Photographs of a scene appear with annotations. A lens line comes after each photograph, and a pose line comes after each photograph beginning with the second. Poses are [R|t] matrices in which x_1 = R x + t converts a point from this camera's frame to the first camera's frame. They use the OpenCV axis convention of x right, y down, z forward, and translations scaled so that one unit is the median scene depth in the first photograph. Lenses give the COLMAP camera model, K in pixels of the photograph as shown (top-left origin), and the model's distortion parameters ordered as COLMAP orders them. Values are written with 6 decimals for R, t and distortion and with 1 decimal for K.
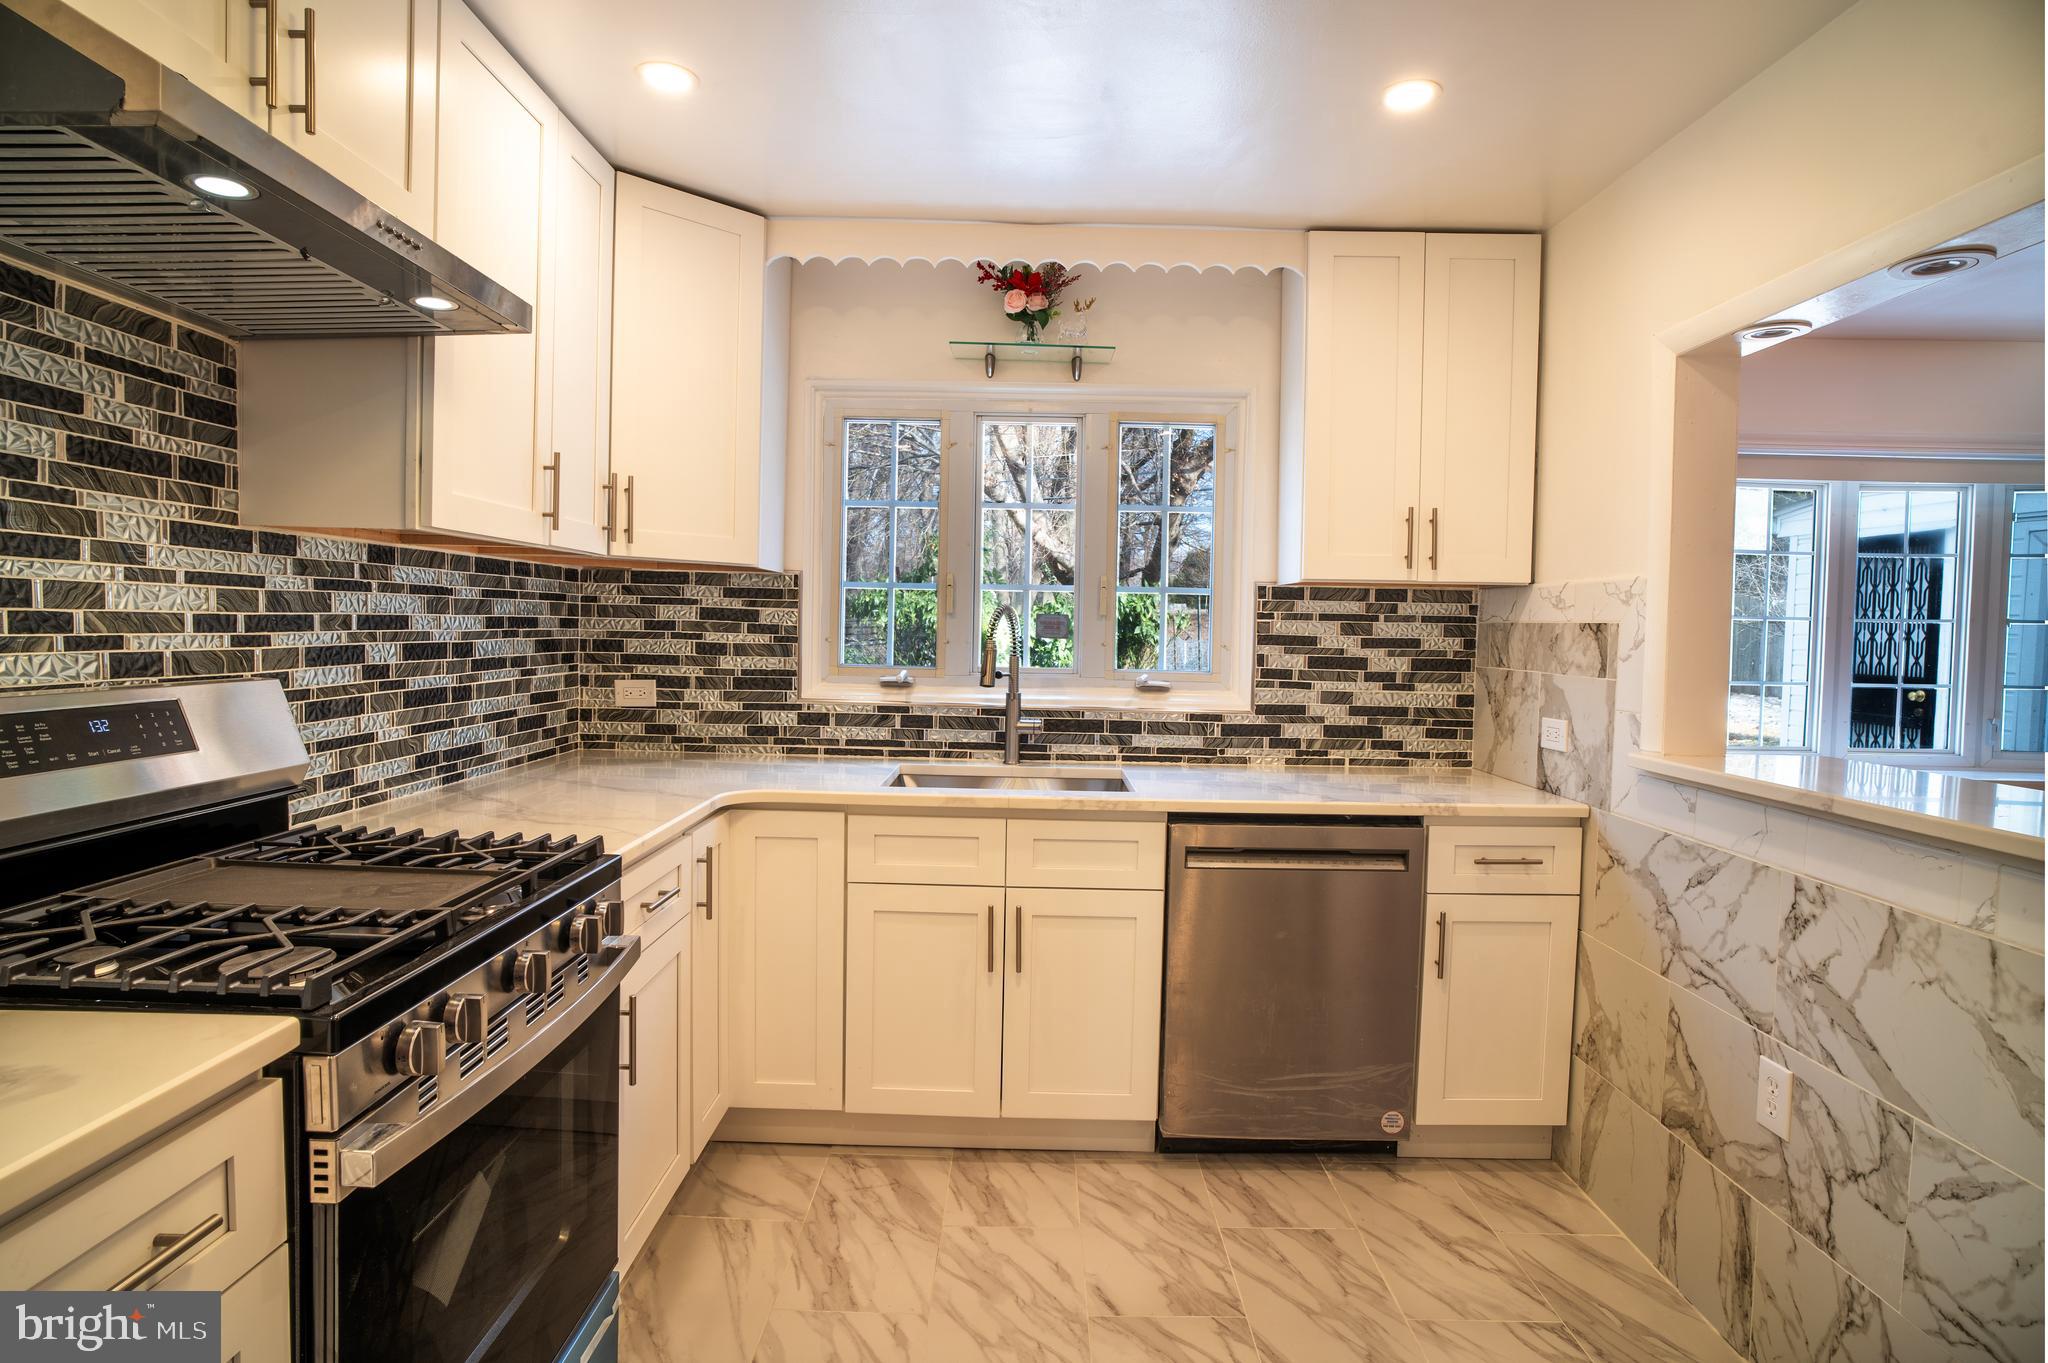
lens RADIAL K [[1064.7, 0, 1021.6], [0, 1064.7, 671.8], [0, 0, 1]] dist [-0.062044, 0.033880]
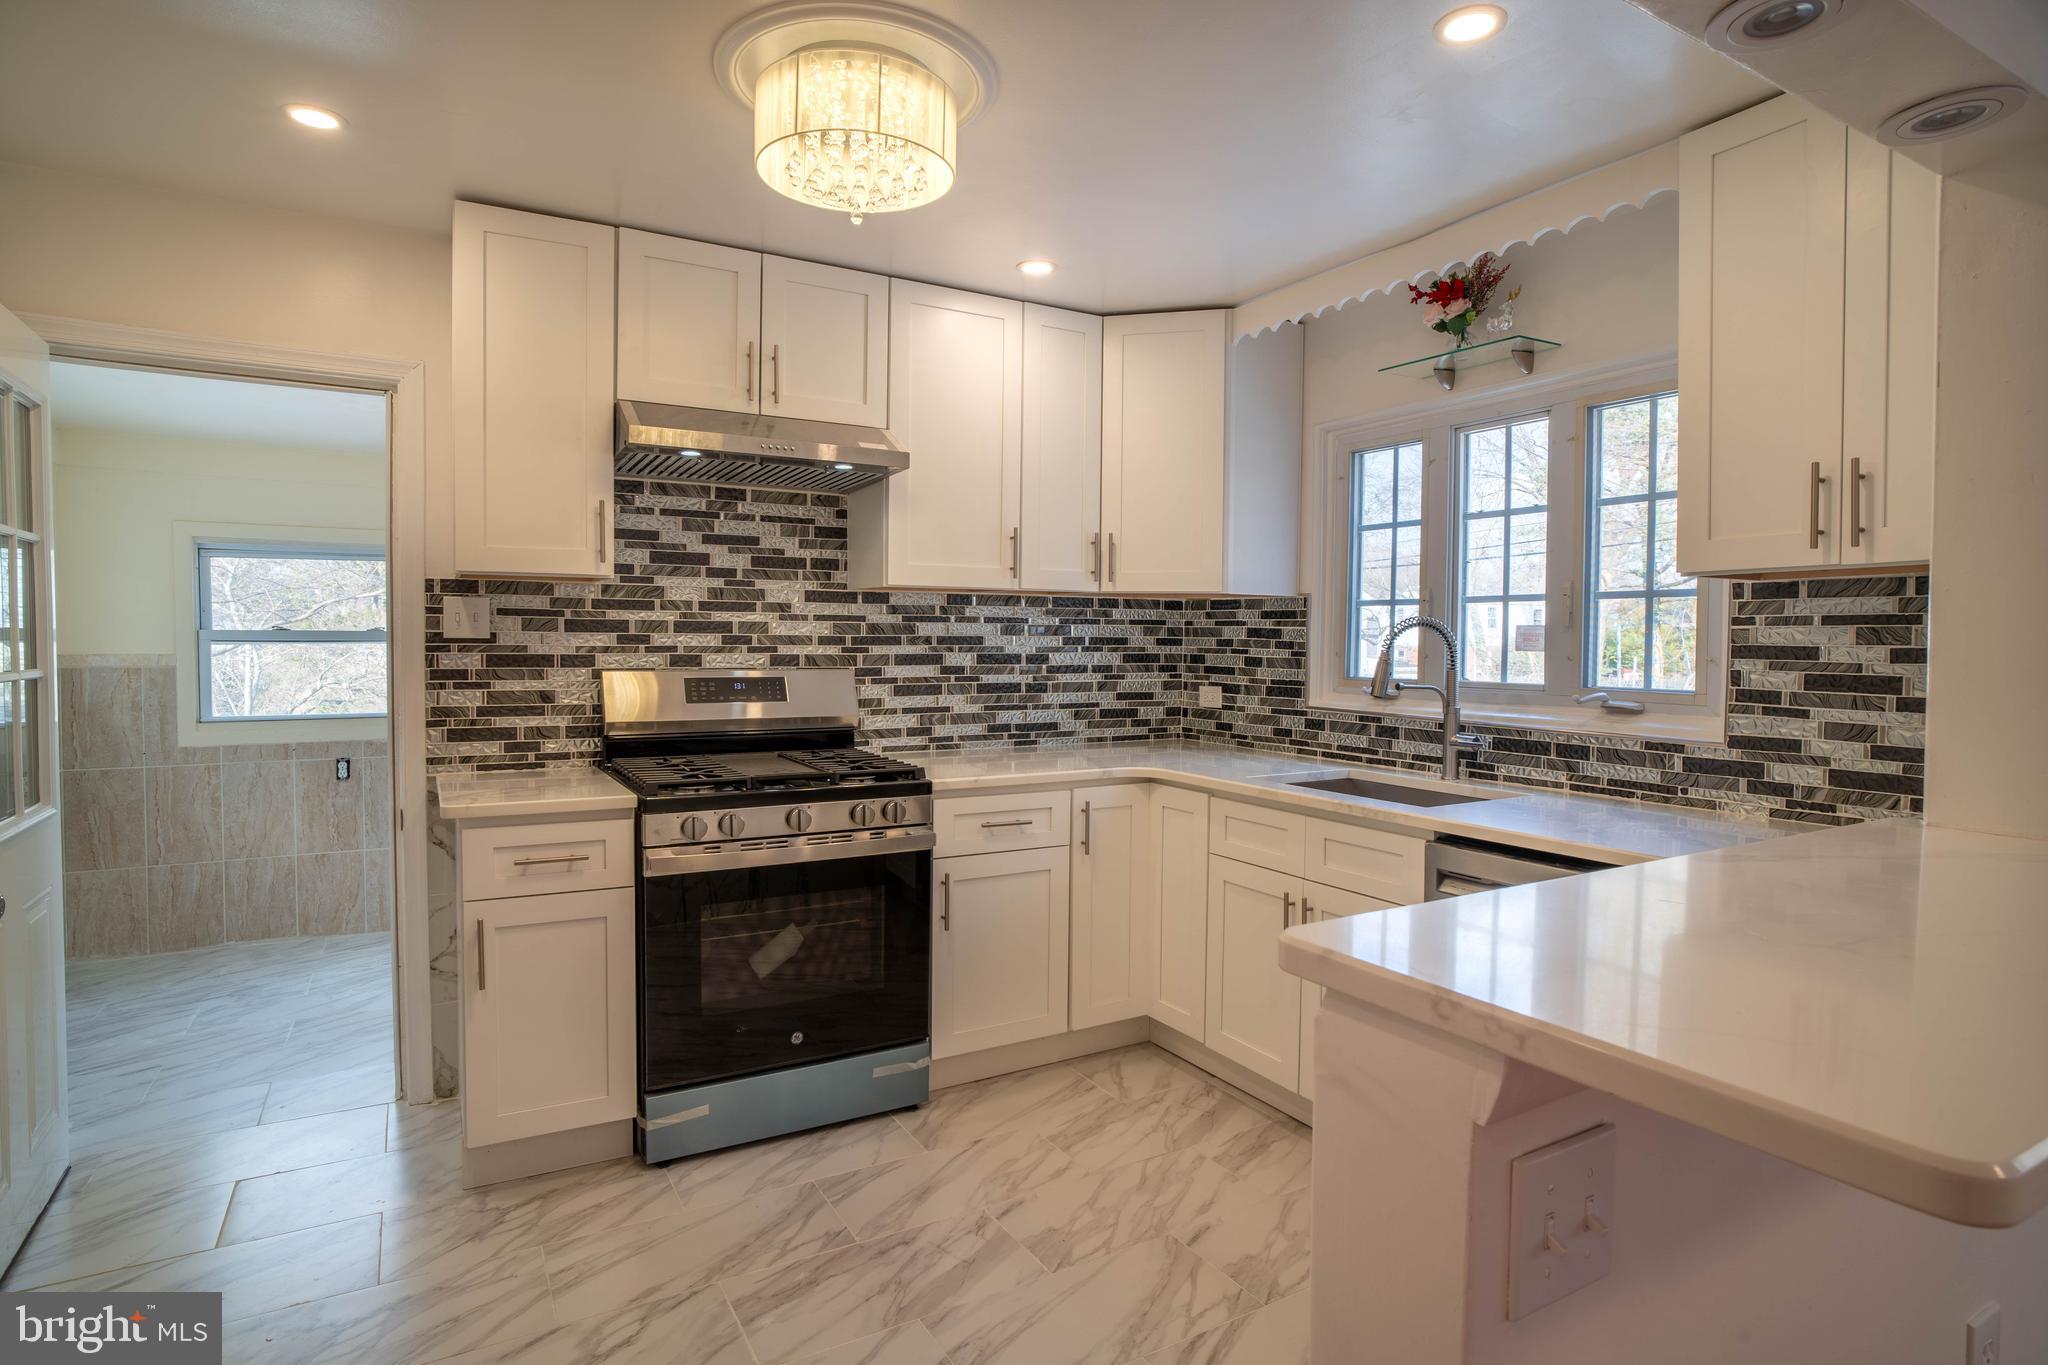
lens RADIAL K [[1064.7, 0, 1021.6], [0, 1064.7, 672.8], [0, 0, 1]] dist [-0.062044, 0.033880]
pose [[0.505353, 0.010794, -0.862845, 0.699035], [-0.034683, 0.999368, -0.007812, 0.010493], [0.862216, 0.033874, 0.505407, 0.184466]]
